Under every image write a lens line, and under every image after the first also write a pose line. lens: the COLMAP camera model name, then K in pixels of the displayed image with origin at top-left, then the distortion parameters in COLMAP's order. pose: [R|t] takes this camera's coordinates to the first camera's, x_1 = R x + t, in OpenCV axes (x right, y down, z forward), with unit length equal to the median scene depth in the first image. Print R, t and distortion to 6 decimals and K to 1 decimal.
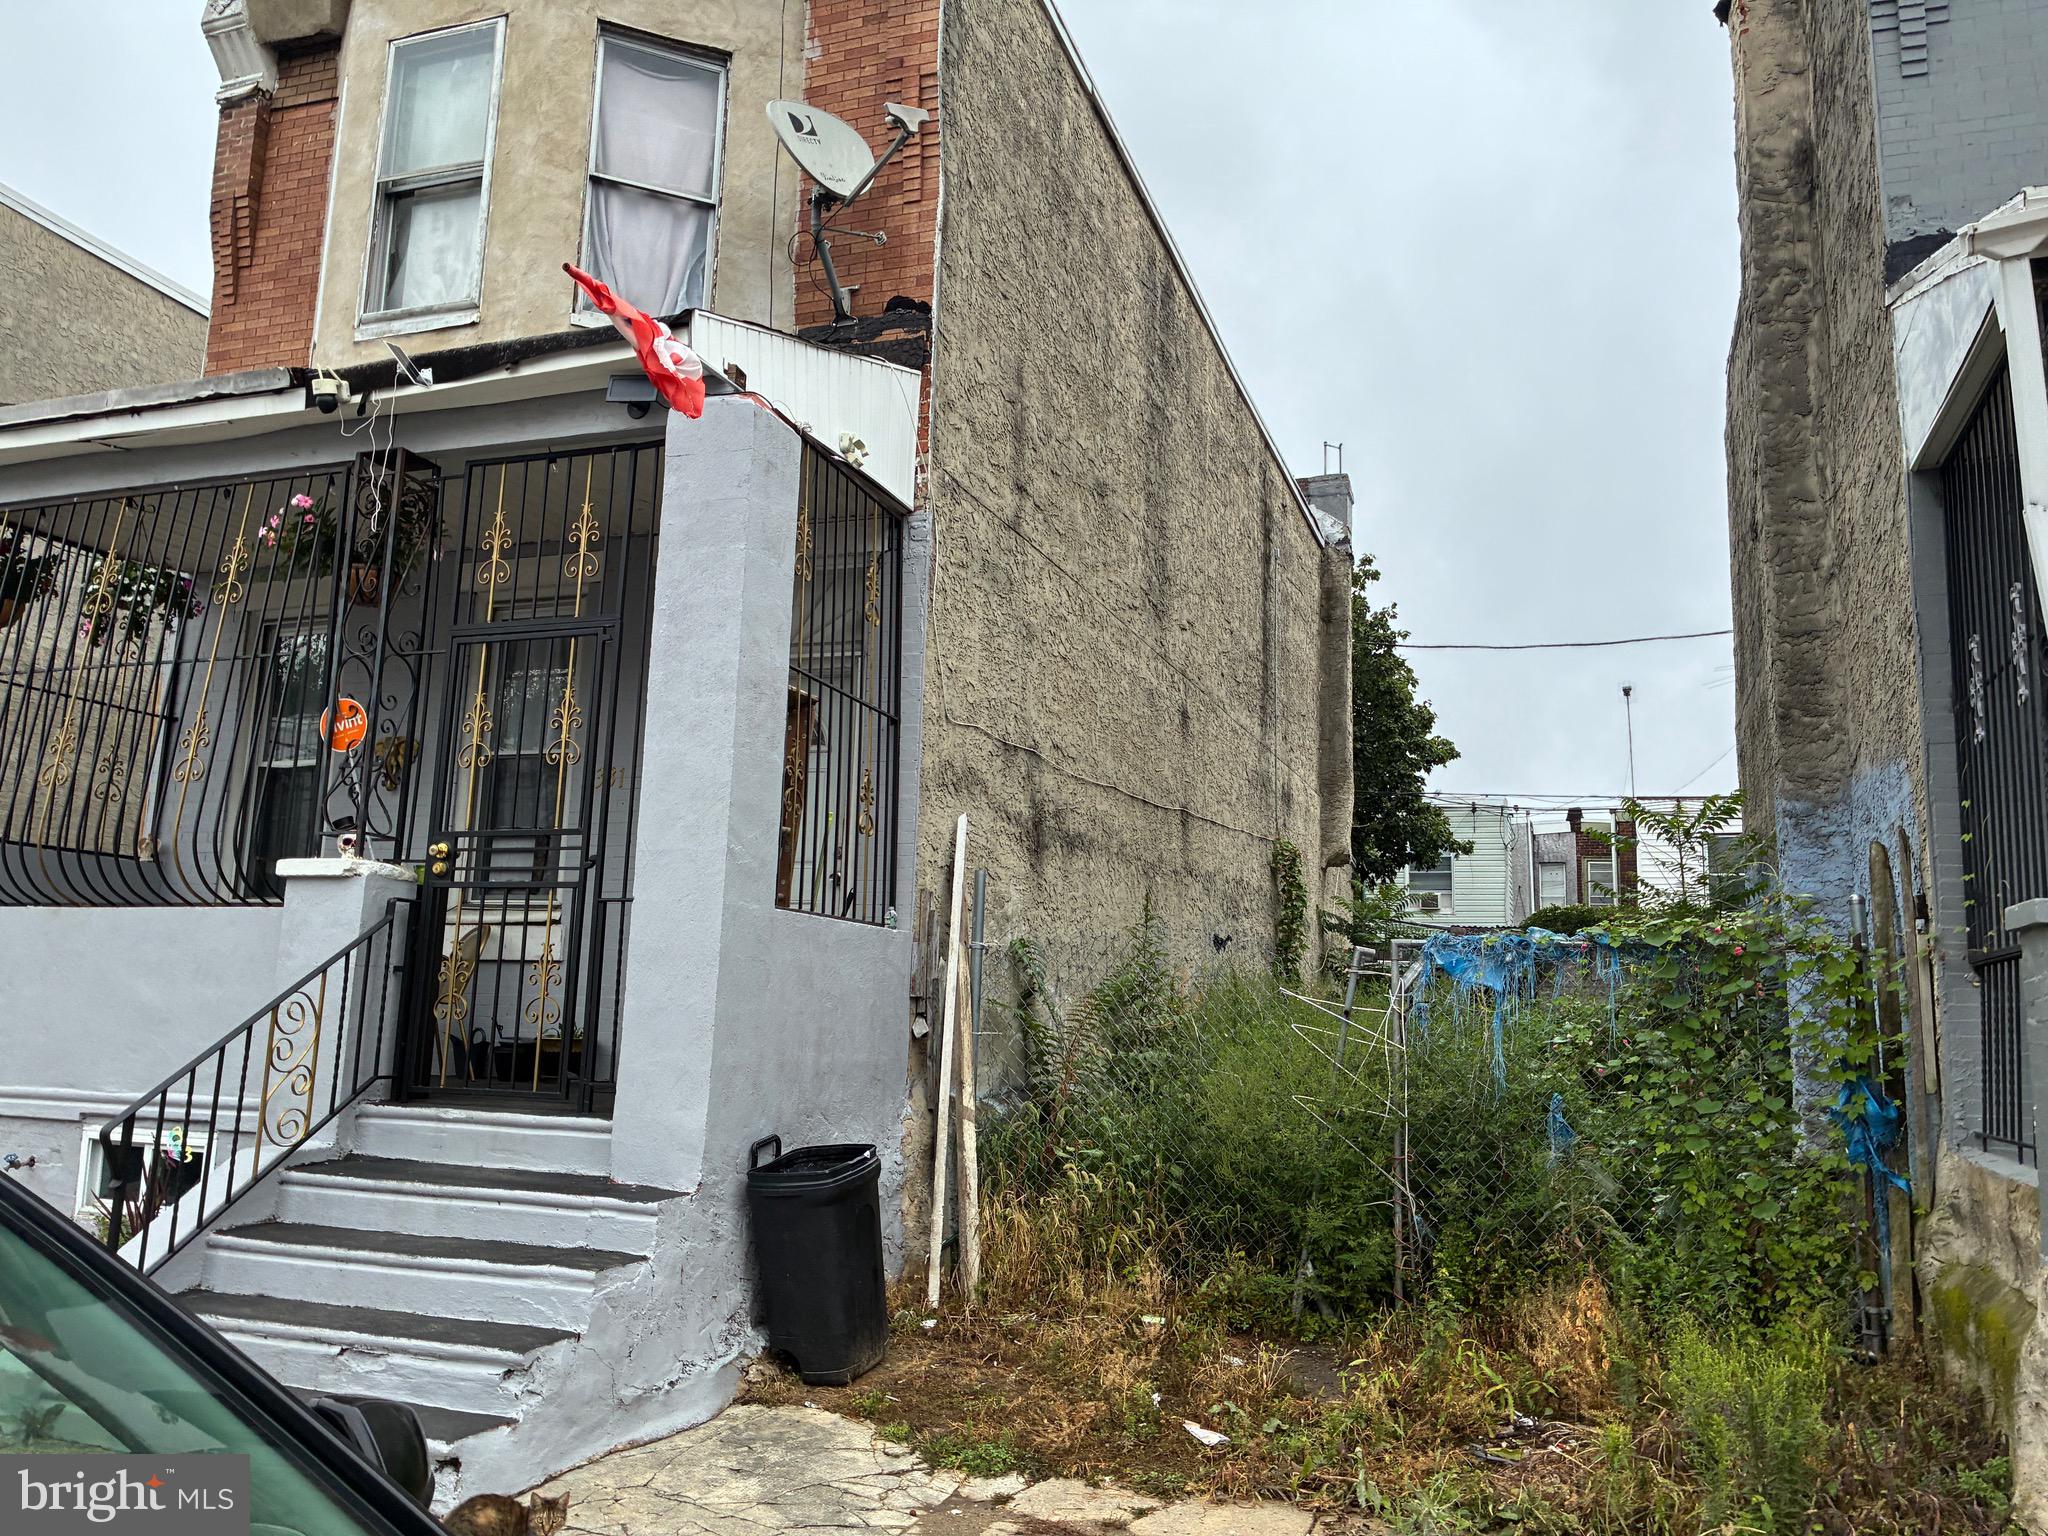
lens RADIAL K [[1548.8, 0, 1031.0], [0, 1548.8, 764.8], [0, 0, 1]] dist [0.047257, -0.061471]
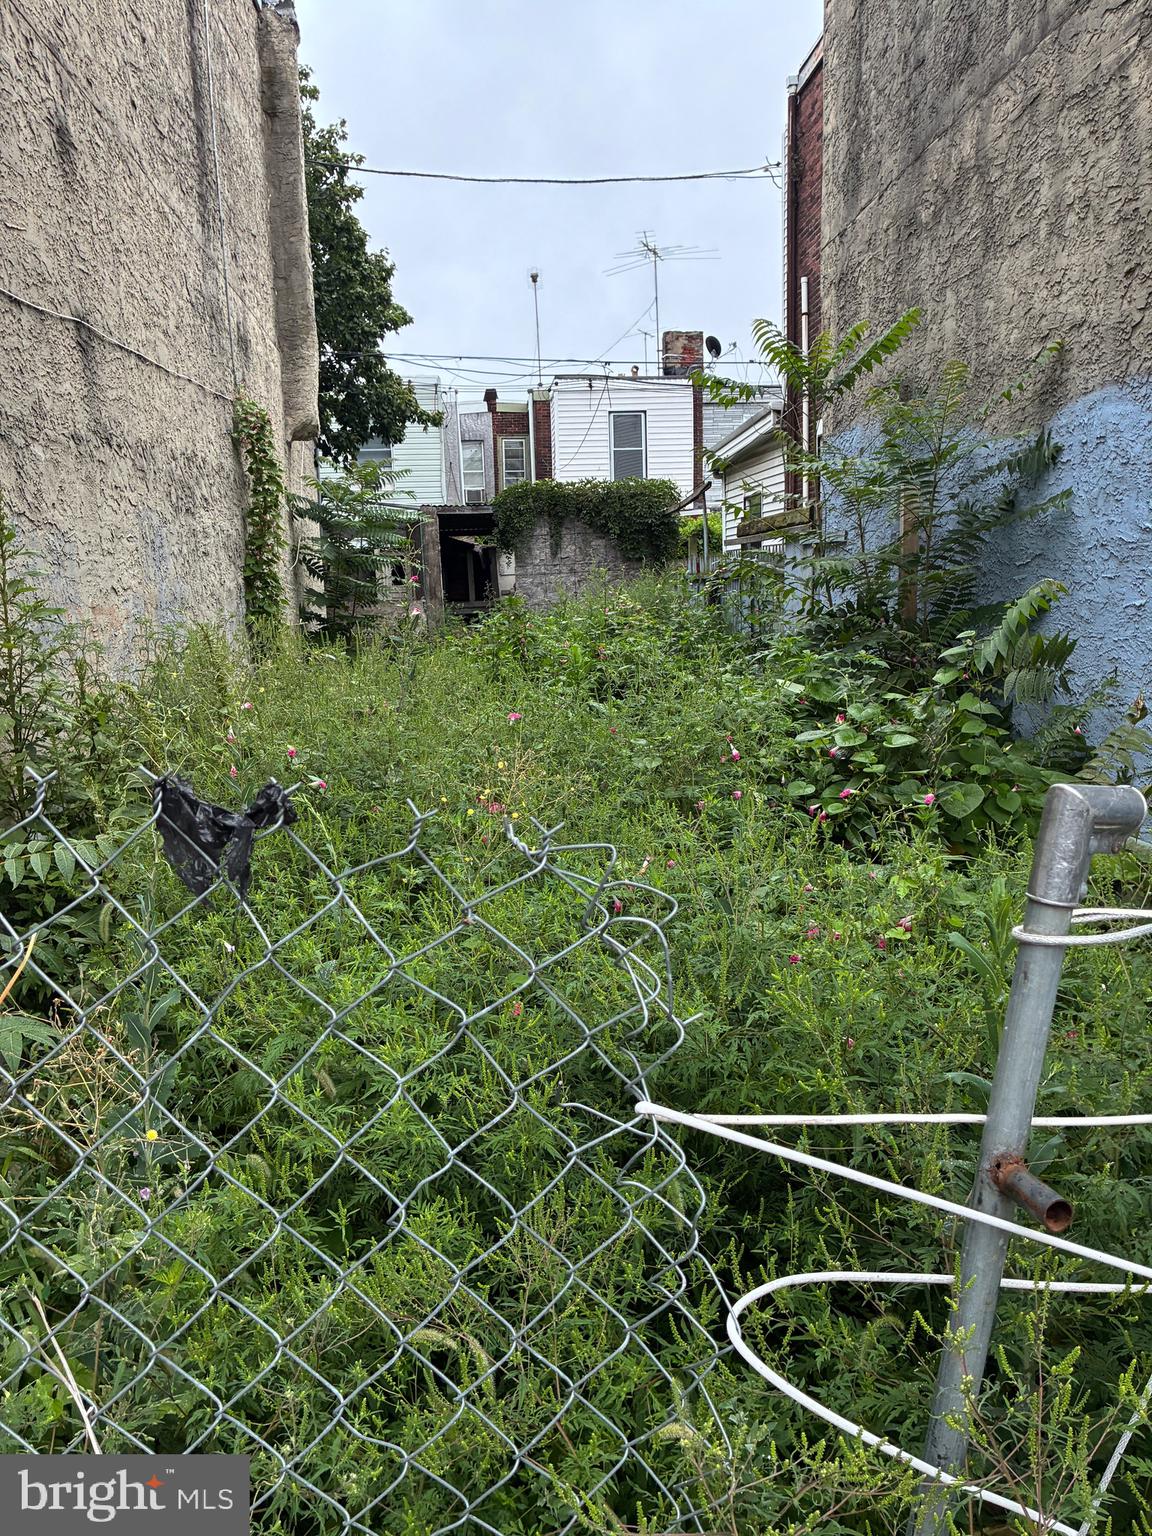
lens RADIAL K [[1161.6, 0, 582.5], [0, 1161.6, 765.8], [0, 0, 1]] dist [0.047257, -0.061471]
pose [[0.897510, -0.123913, 0.423227, 0.113282], [-0.019703, 0.947486, 0.319191, 0.076101], [-0.440553, -0.294816, 0.847937, 0.933095]]
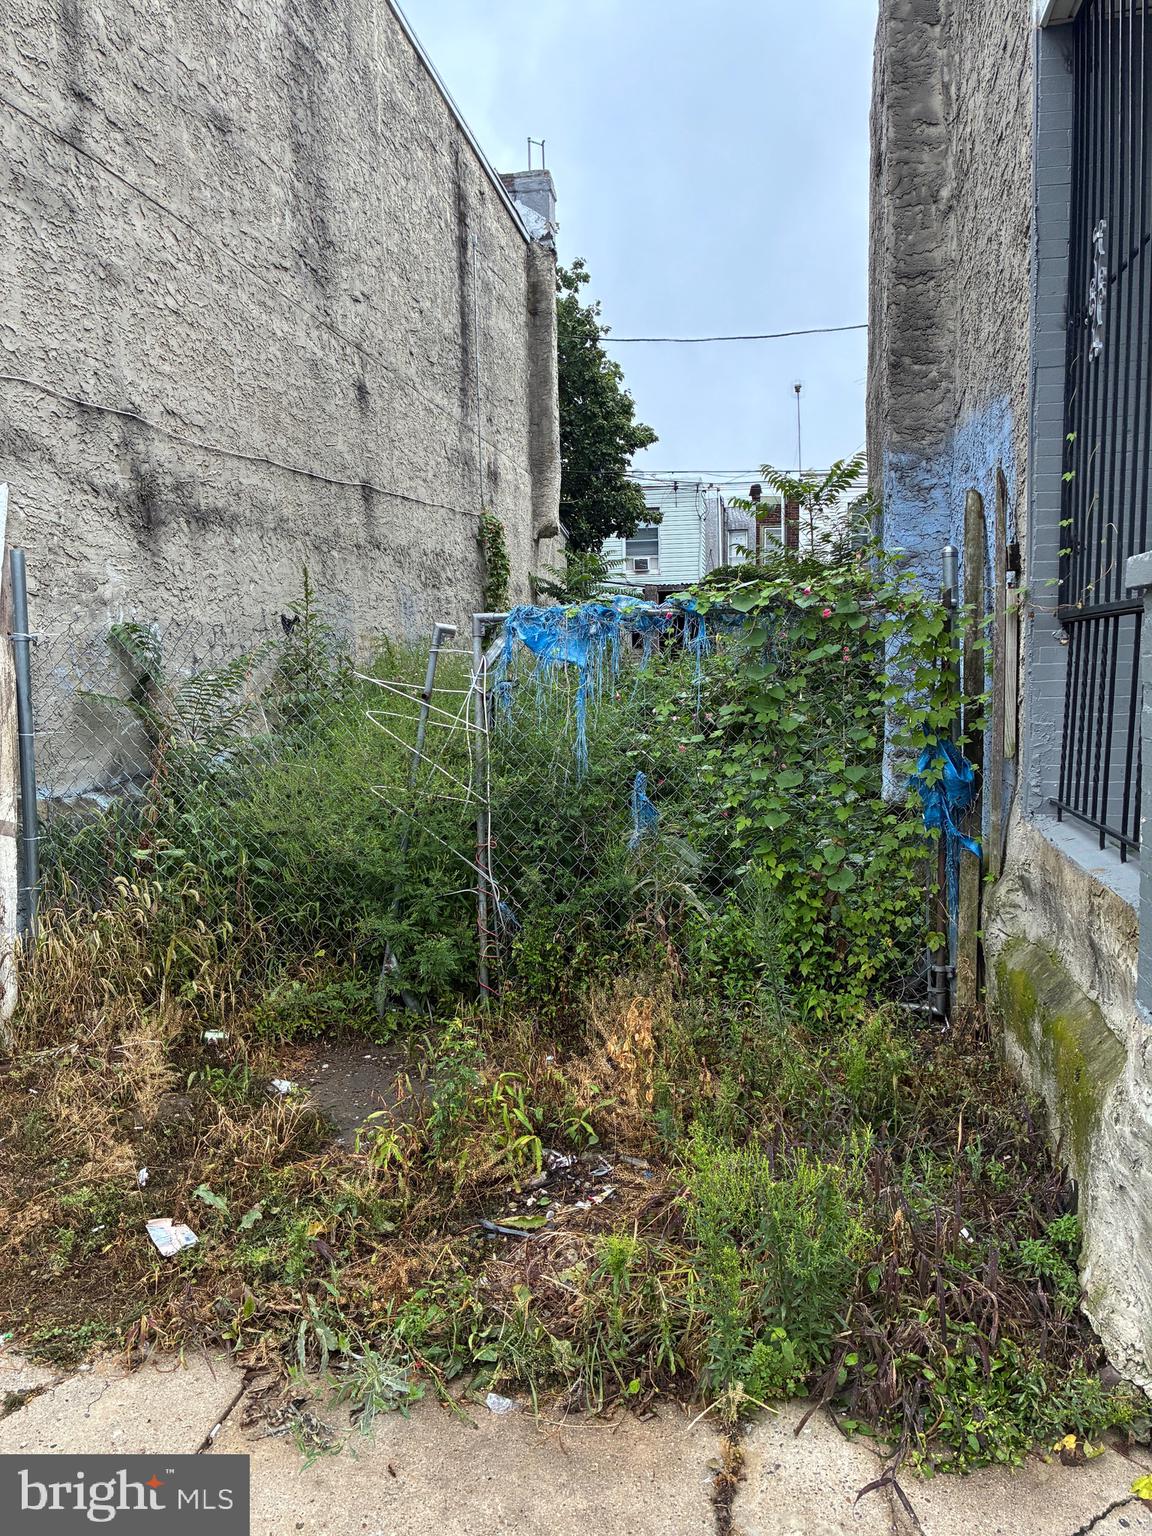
lens RADIAL K [[1161.6, 0, 579.3], [0, 1161.6, 754.2], [0, 0, 1]] dist [0.047257, -0.061471]
pose [[0.984012, -0.059603, 0.167834, 0.177481], [0.017007, 0.969480, 0.244579, 0.027418], [-0.177289, -0.237814, 0.954994, 0.327344]]
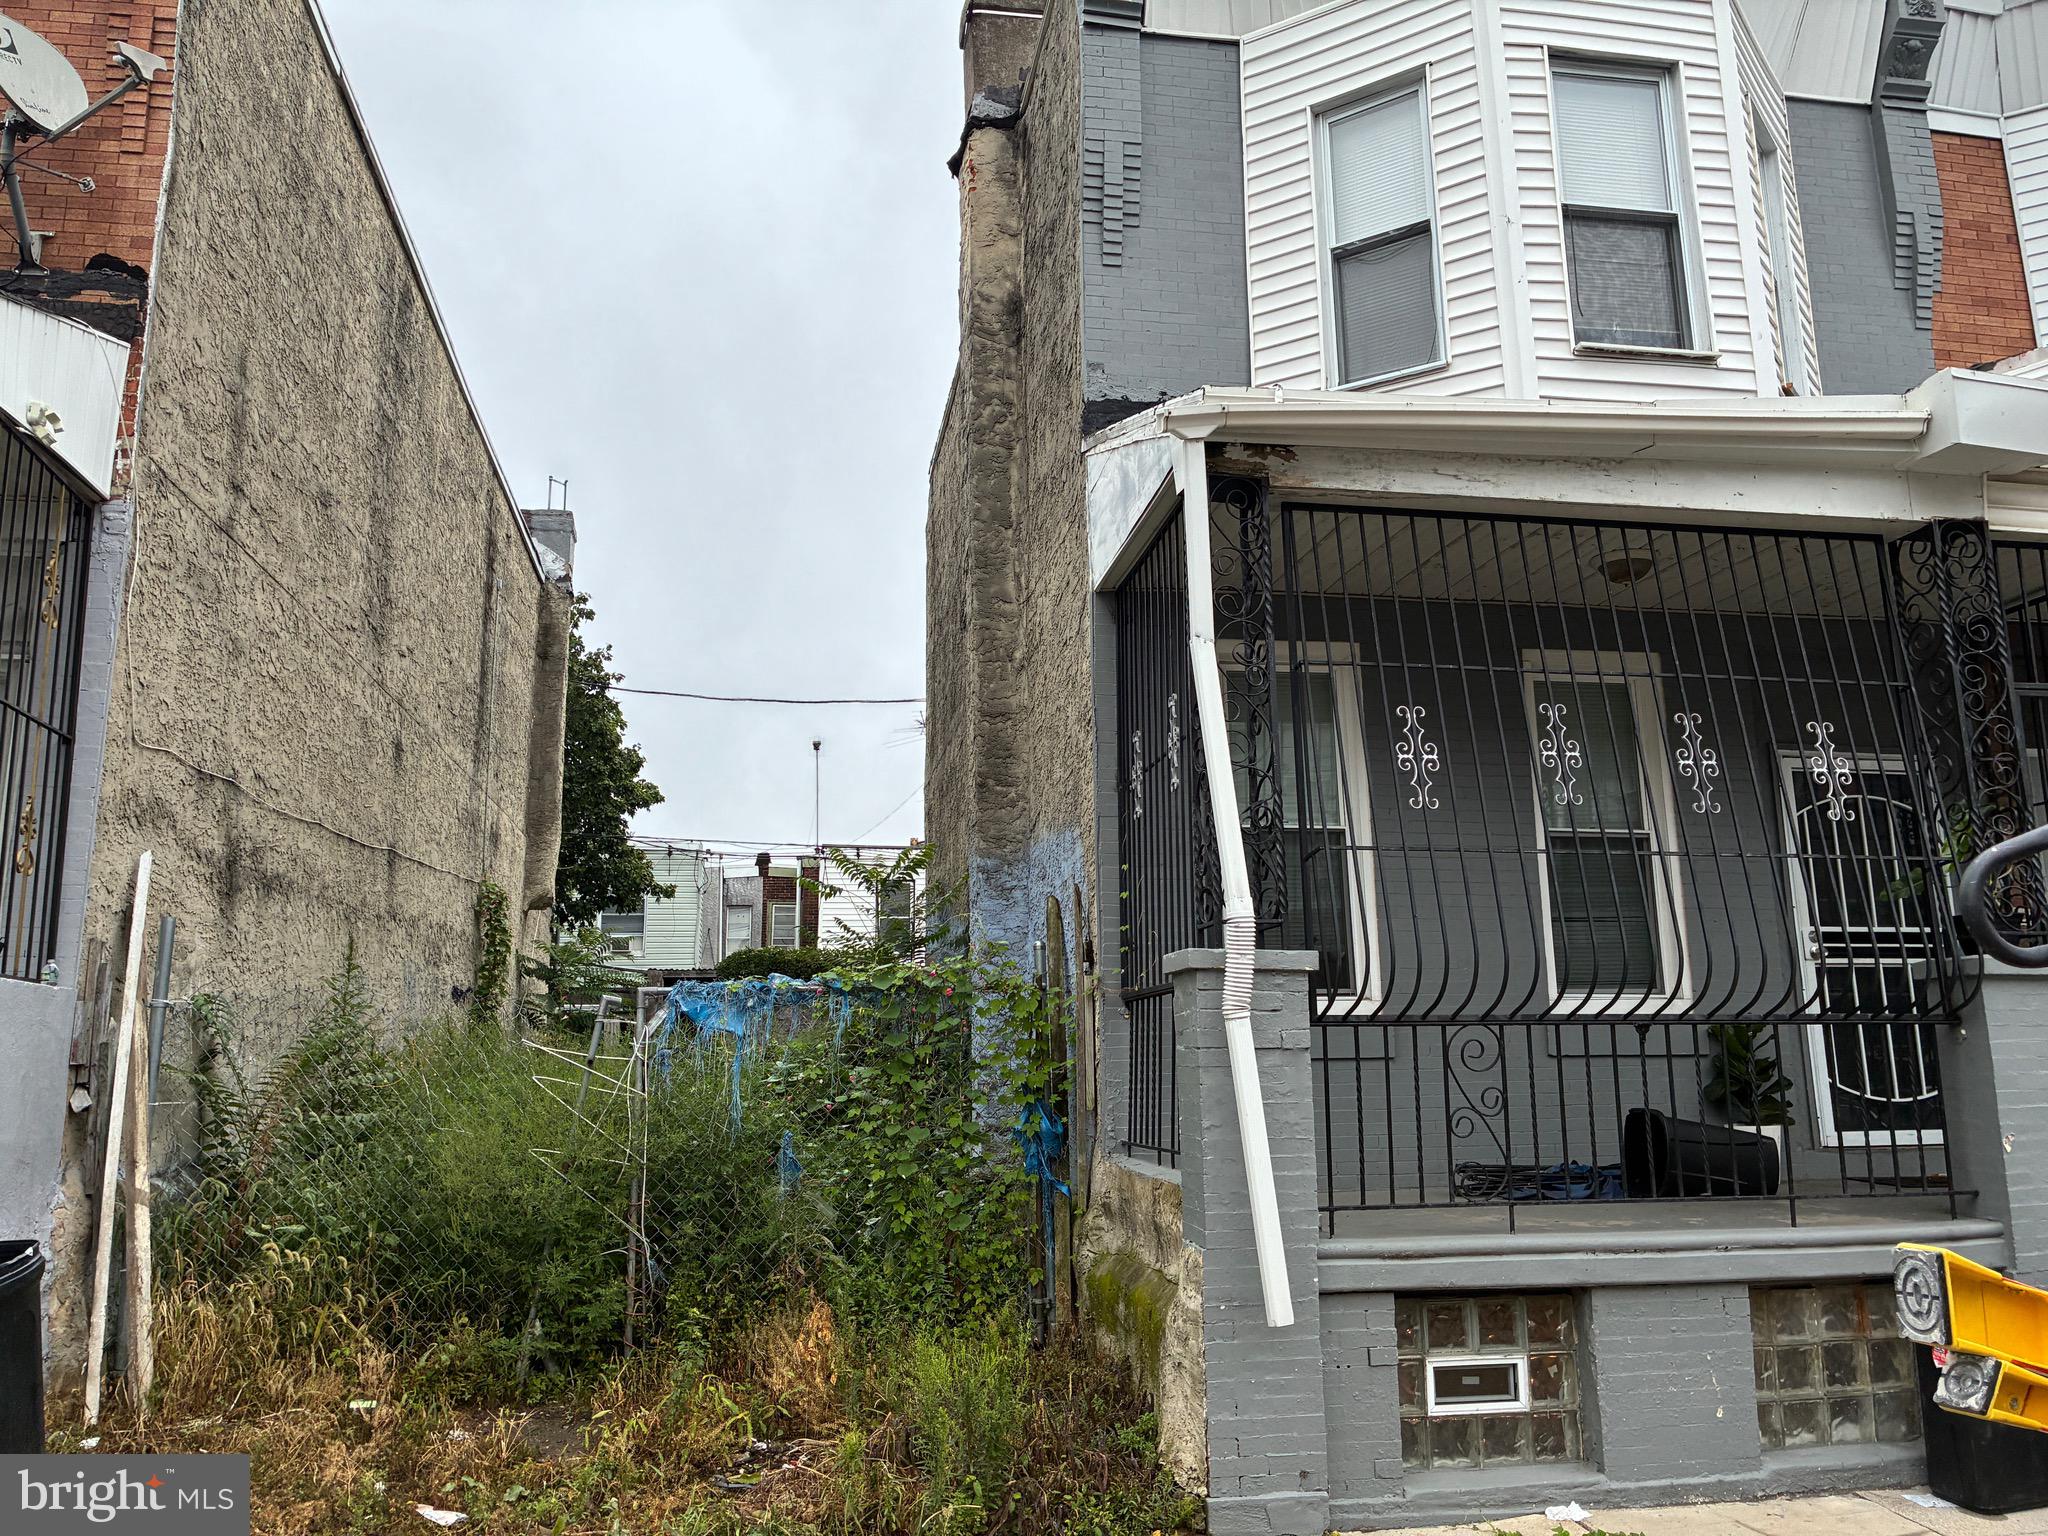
lens RADIAL K [[1548.8, 0, 1034.5], [0, 1548.8, 750.7], [0, 0, 1]] dist [0.047257, -0.061471]
pose [[0.868681, 0.060644, 0.491646, -0.053654], [-0.043567, 0.997985, -0.046123, -0.006553], [-0.493453, 0.018646, 0.869573, -0.014251]]
